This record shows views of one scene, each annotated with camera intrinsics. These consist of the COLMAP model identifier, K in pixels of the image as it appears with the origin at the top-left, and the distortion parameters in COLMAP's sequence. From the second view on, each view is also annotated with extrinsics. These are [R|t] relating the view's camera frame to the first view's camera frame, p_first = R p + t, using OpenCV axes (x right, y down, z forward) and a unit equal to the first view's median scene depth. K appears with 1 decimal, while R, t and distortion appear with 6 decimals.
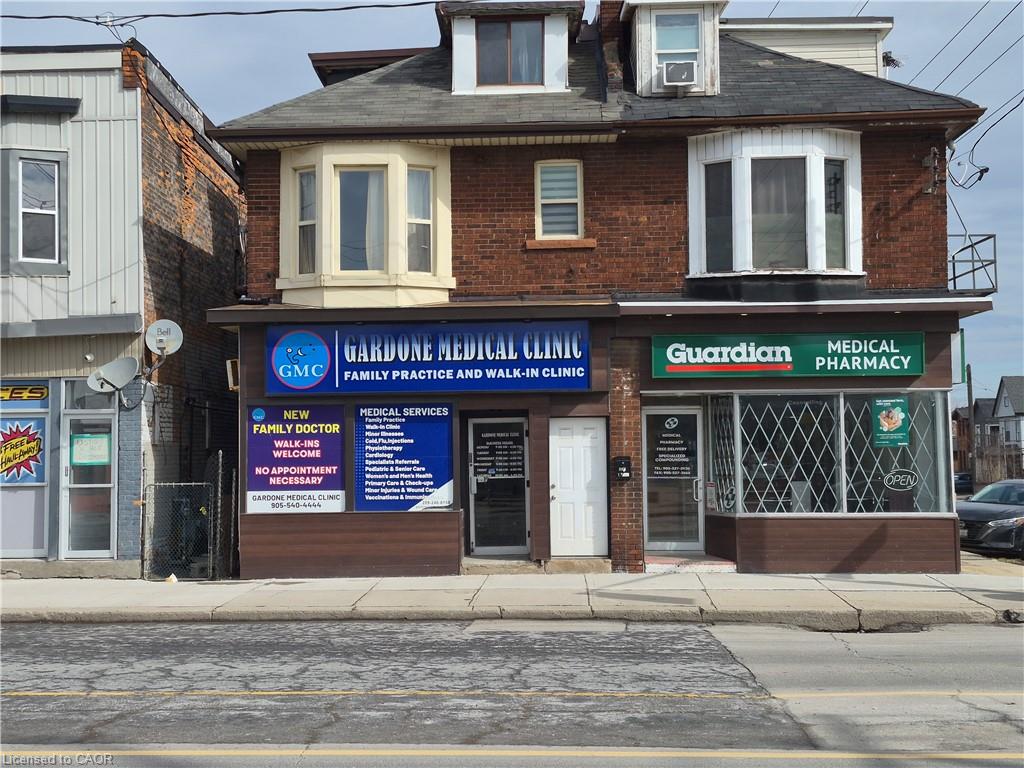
lens RADIAL K [[1370.5, 0, 512.0], [0, 1370.5, 384.0], [0, 0, 1]] dist [0.105383, -0.001743]
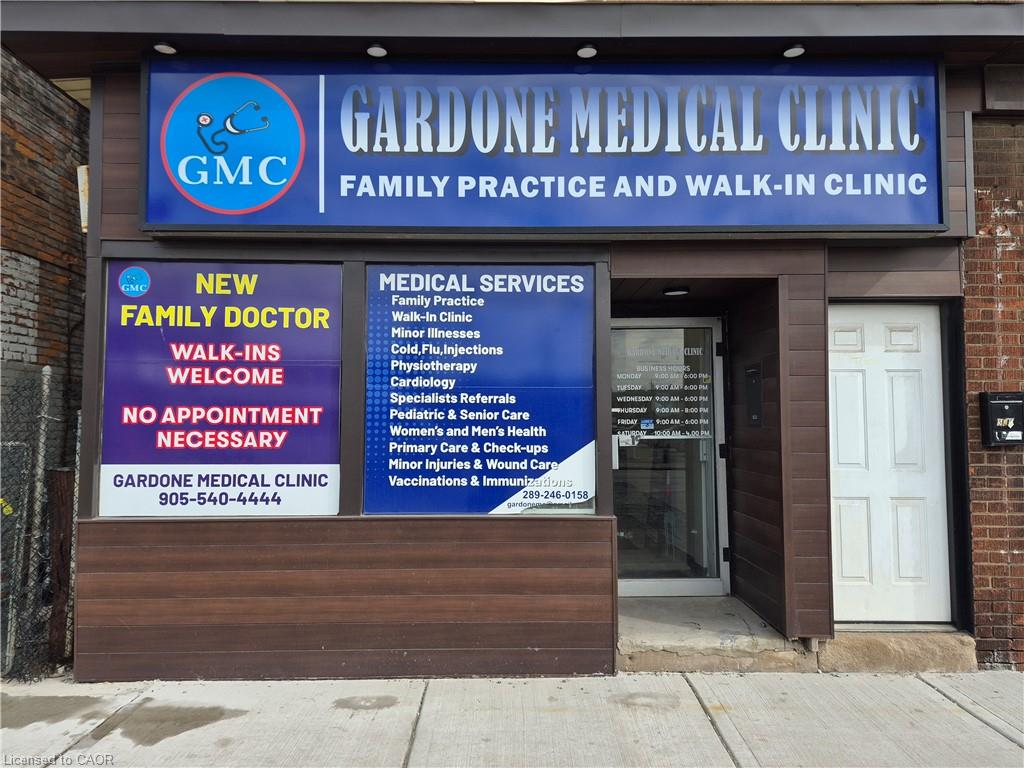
lens RADIAL K [[706.2, 0, 512.0], [0, 706.2, 384.0], [0, 0, 1]] dist [0.072697, -0.053082]
pose [[0.998771, 0.014450, 0.047418, -0.079559], [-0.014311, 0.999892, -0.003268, 0.052810], [-0.047460, 0.002585, 0.998870, 0.779630]]
